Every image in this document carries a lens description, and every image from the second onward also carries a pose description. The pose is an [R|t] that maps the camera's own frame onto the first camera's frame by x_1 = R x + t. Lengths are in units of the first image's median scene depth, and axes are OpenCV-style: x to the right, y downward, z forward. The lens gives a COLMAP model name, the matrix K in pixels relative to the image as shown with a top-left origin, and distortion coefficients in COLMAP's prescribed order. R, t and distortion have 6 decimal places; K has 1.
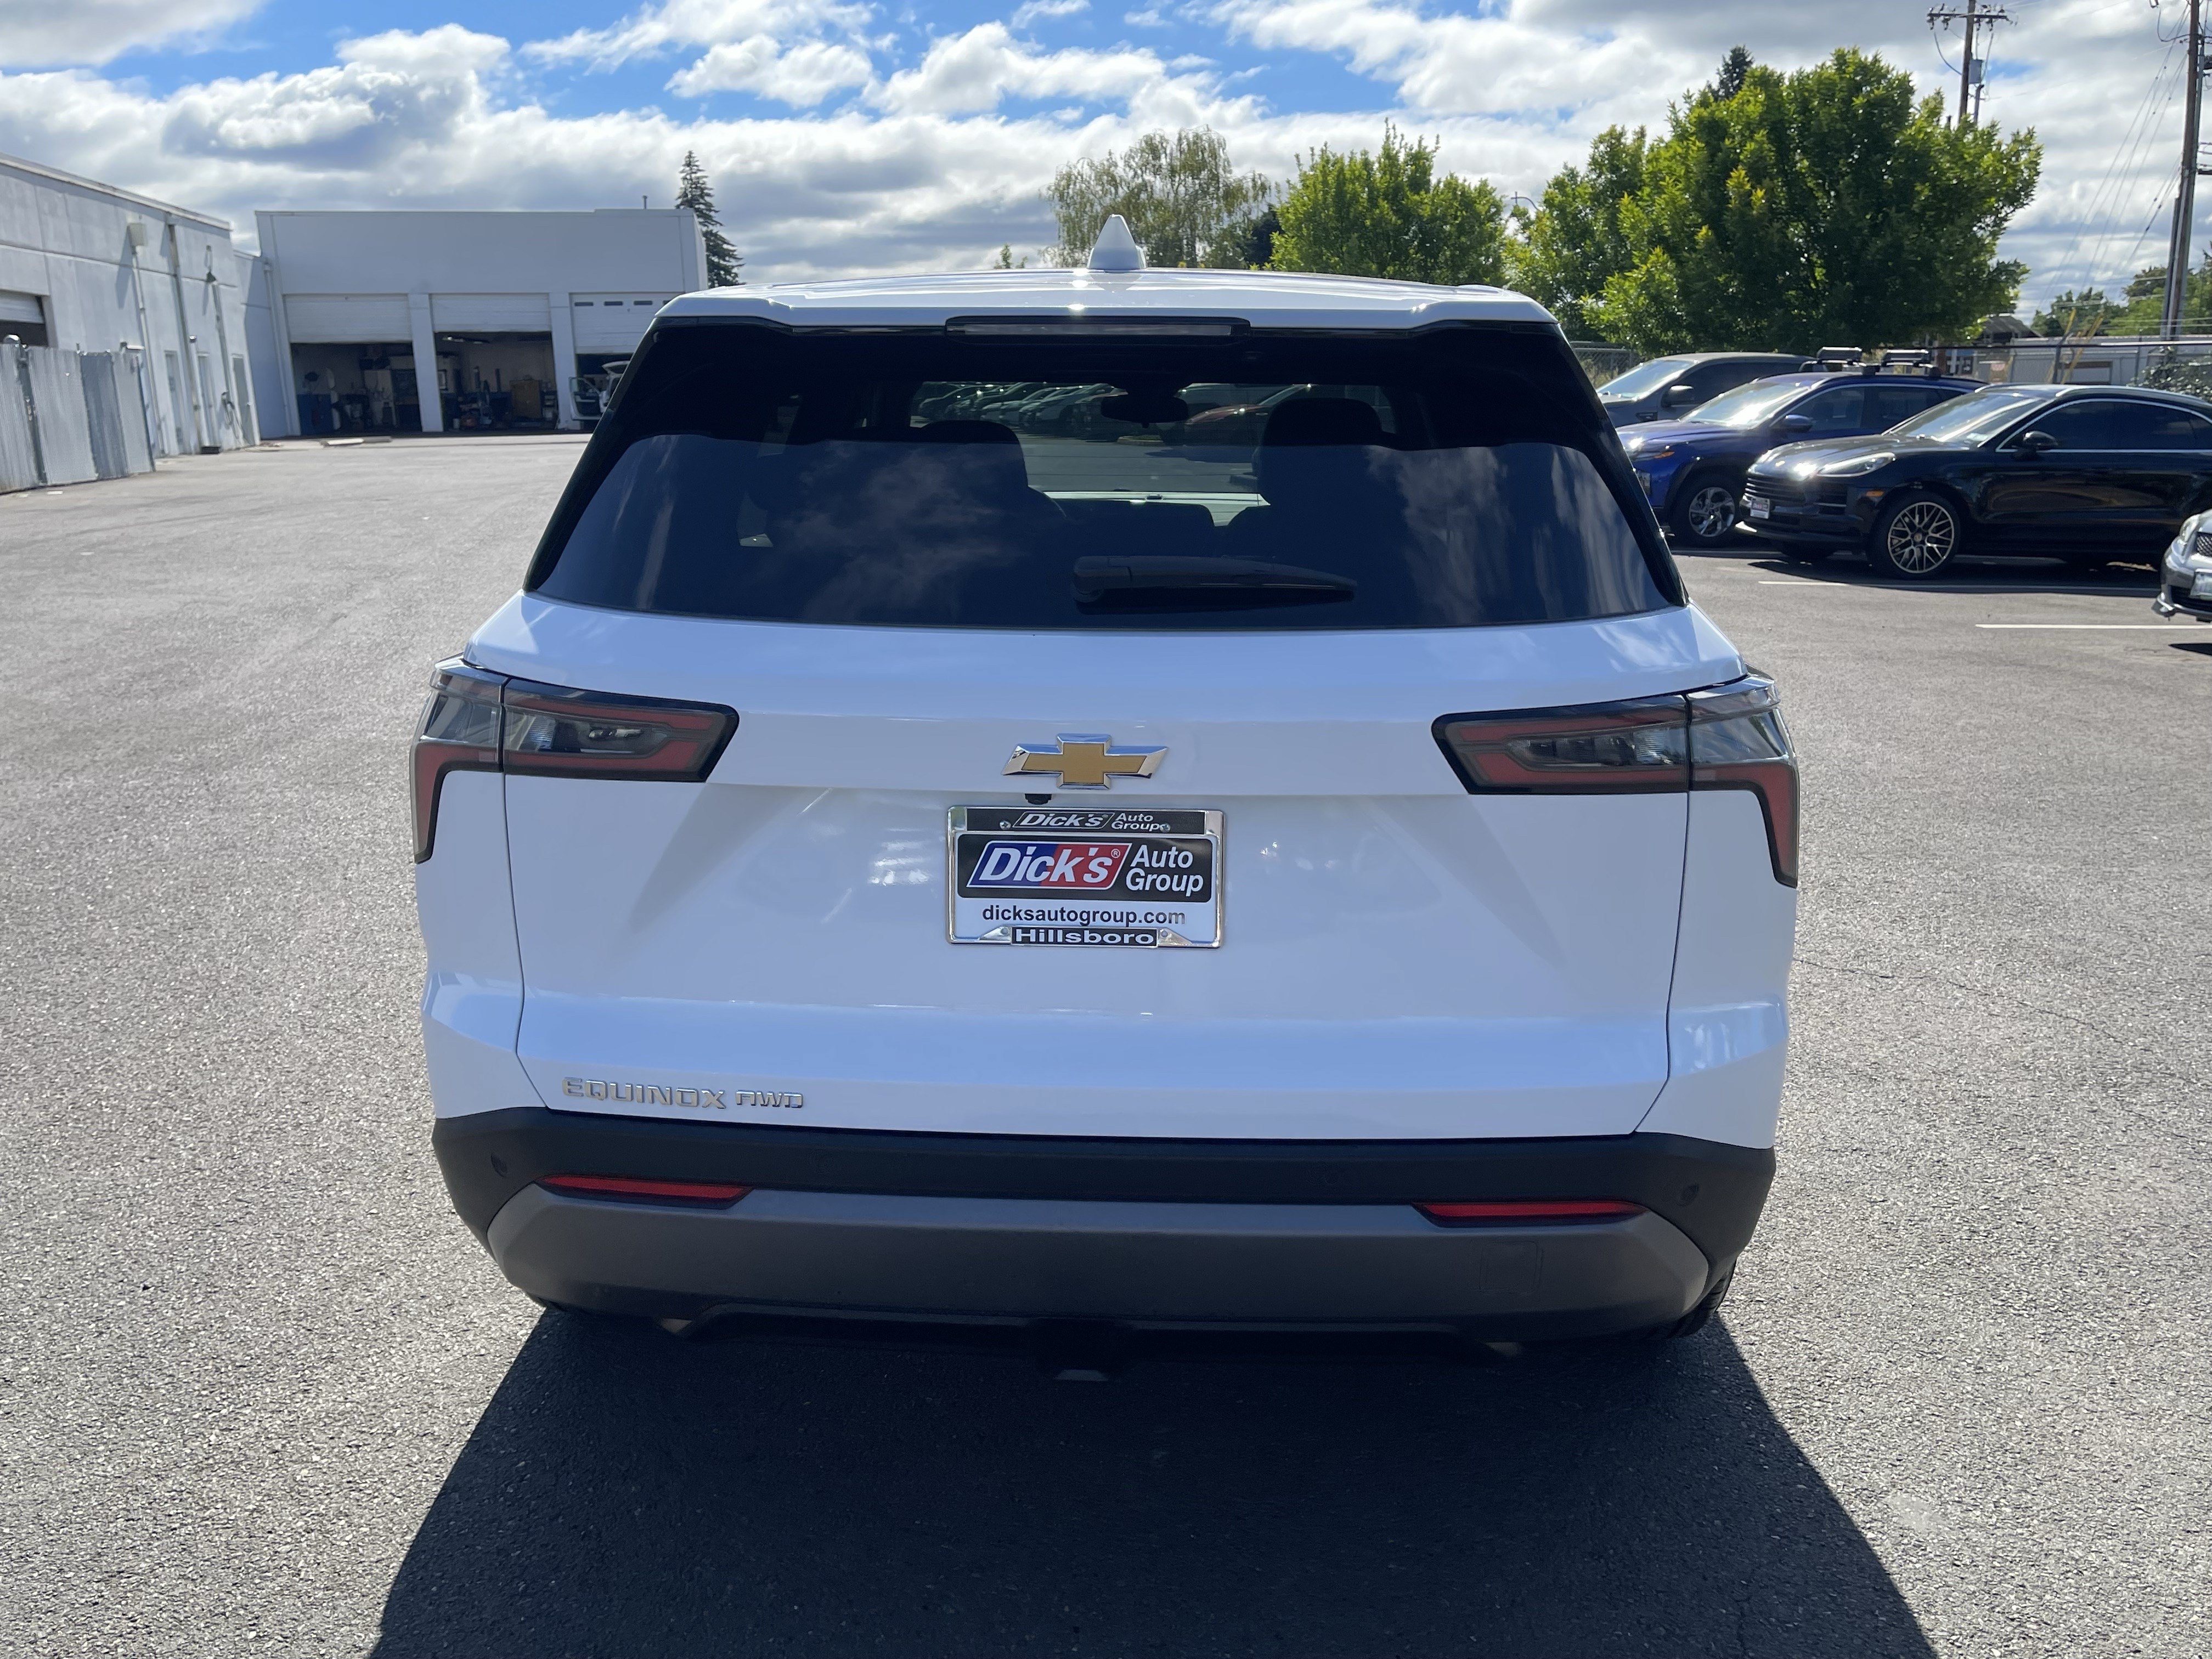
lens RADIAL K [[1772.2, 0, 1115.2], [0, 1772.2, 806.2], [0, 0, 1]] dist [0.086990, -0.138763]
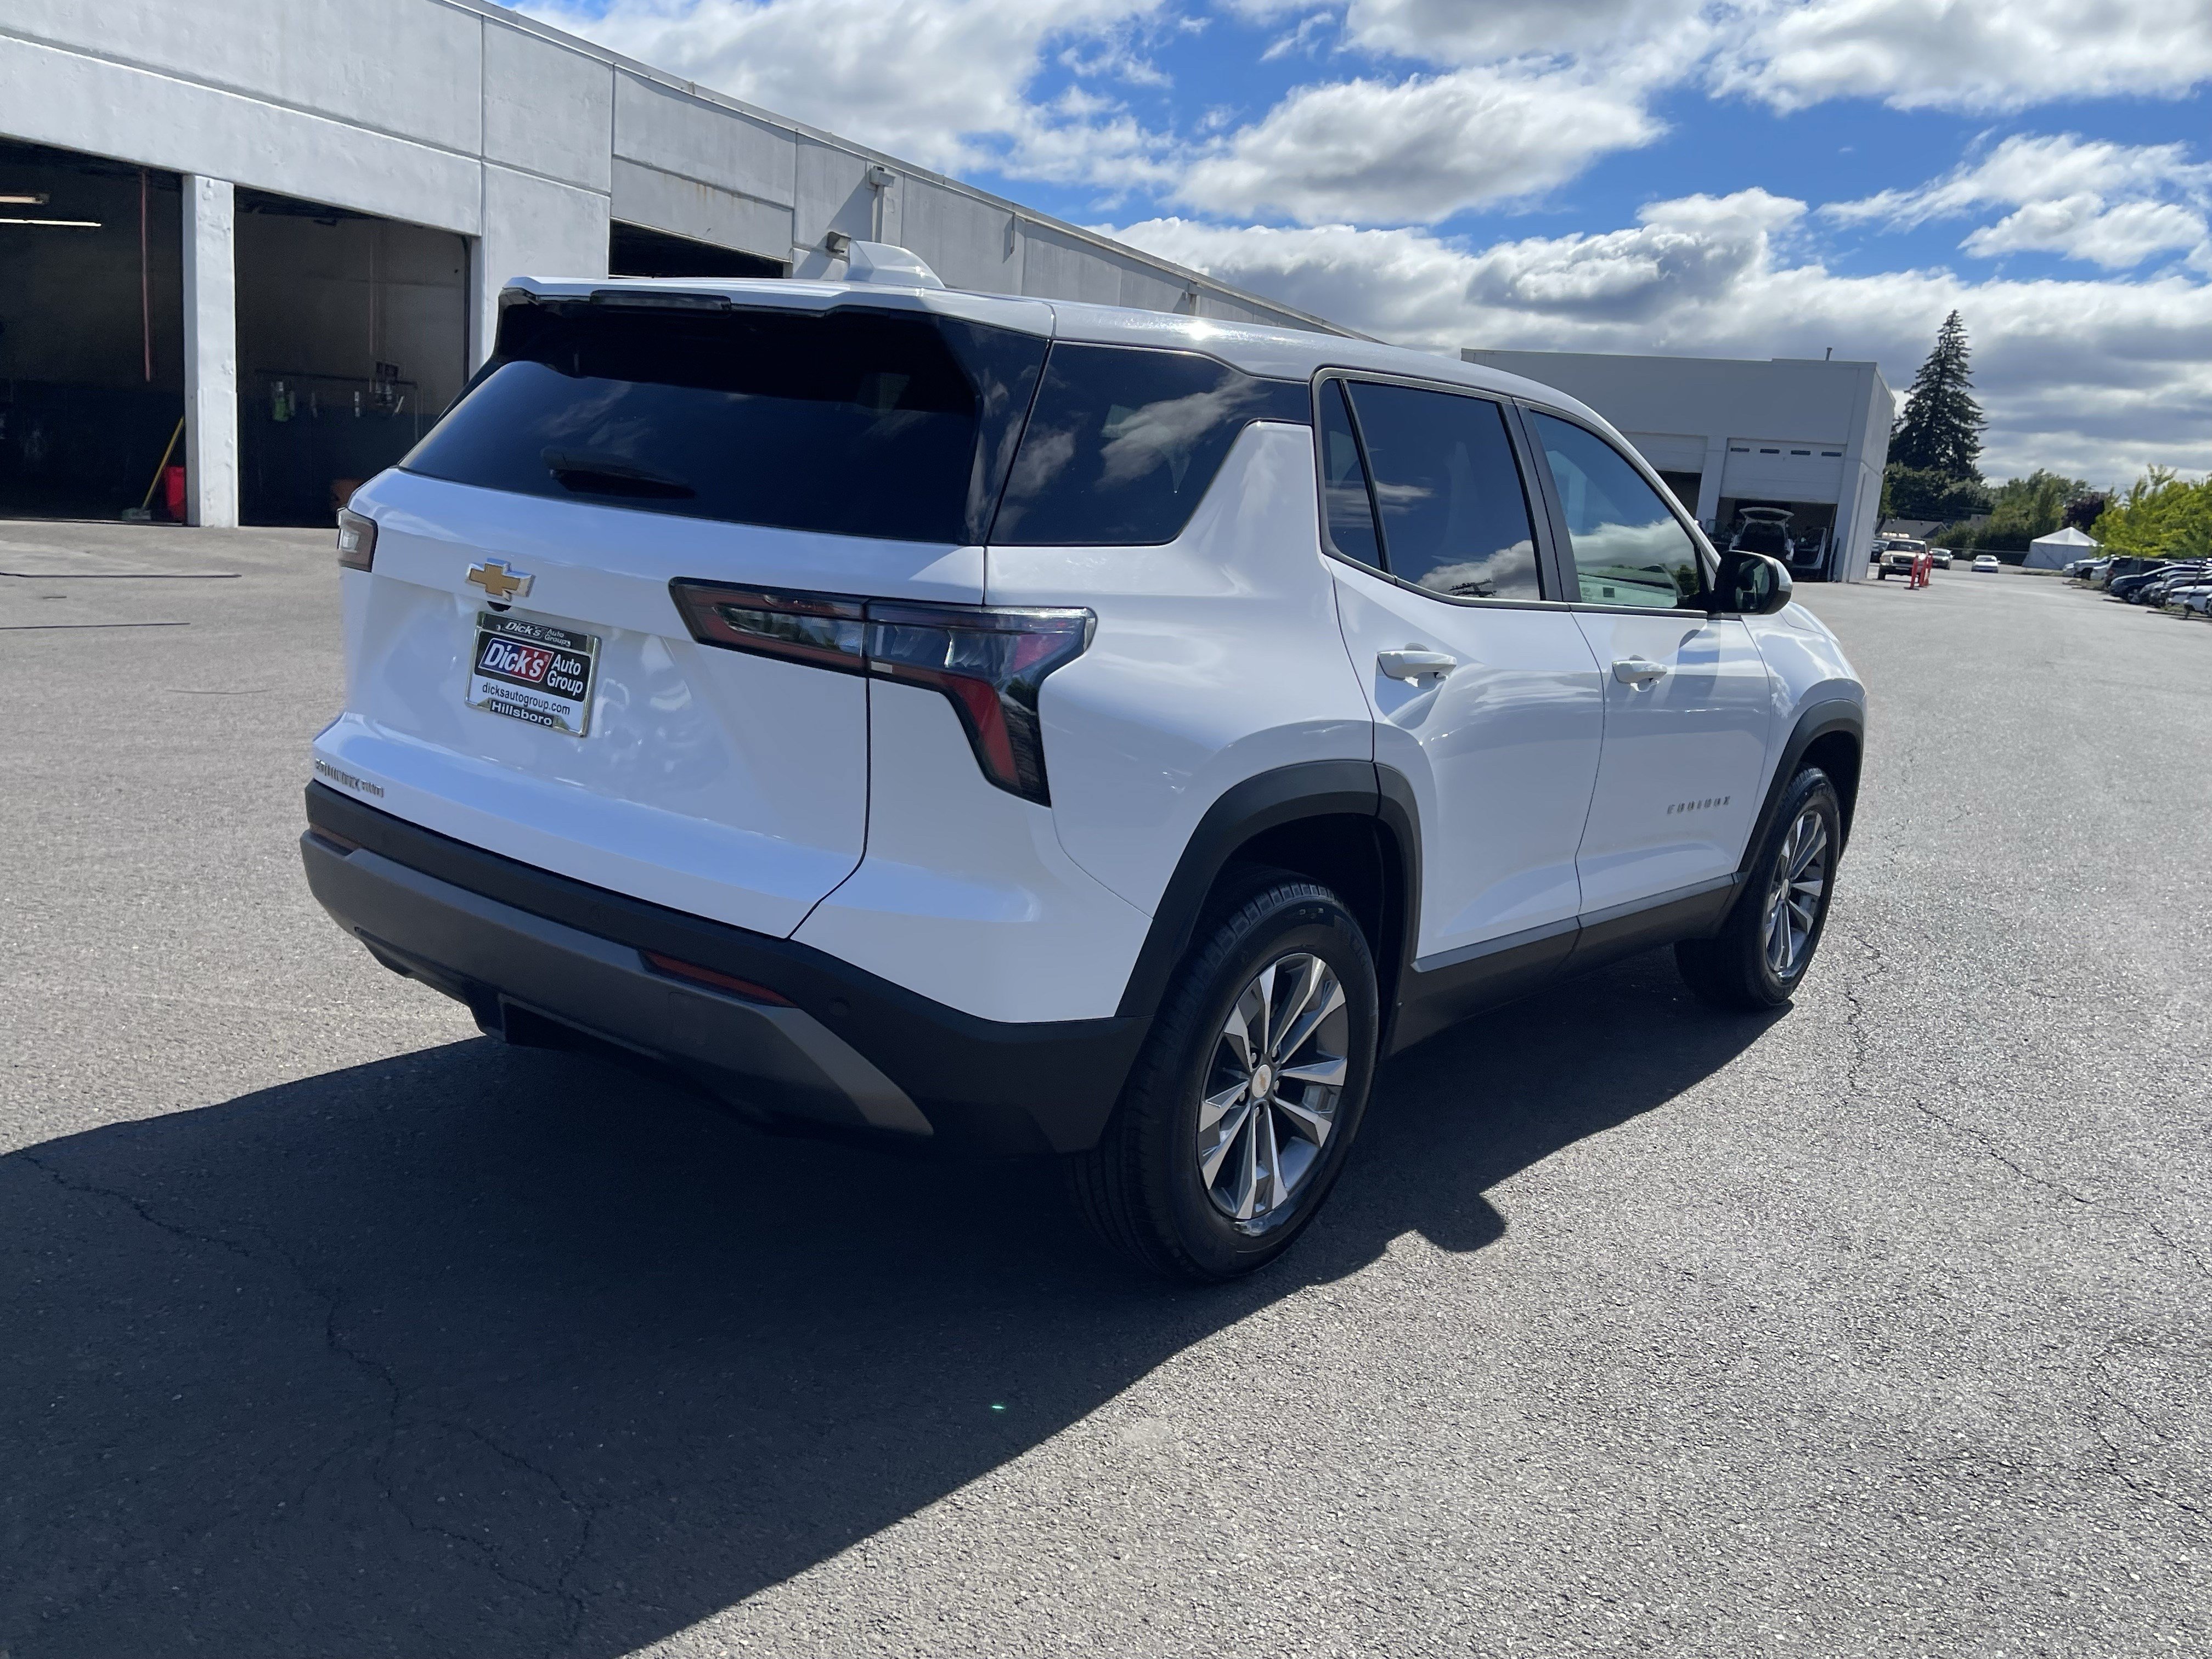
lens RADIAL K [[1772.2, 0, 1115.2], [0, 1772.2, 806.2], [0, 0, 1]] dist [0.086990, -0.138763]
pose [[0.812740, 0.183138, -0.553095, 1.170230], [-0.224535, 0.974439, -0.007291, 0.050106], [0.537622, 0.130115, 0.833087, 0.078173]]
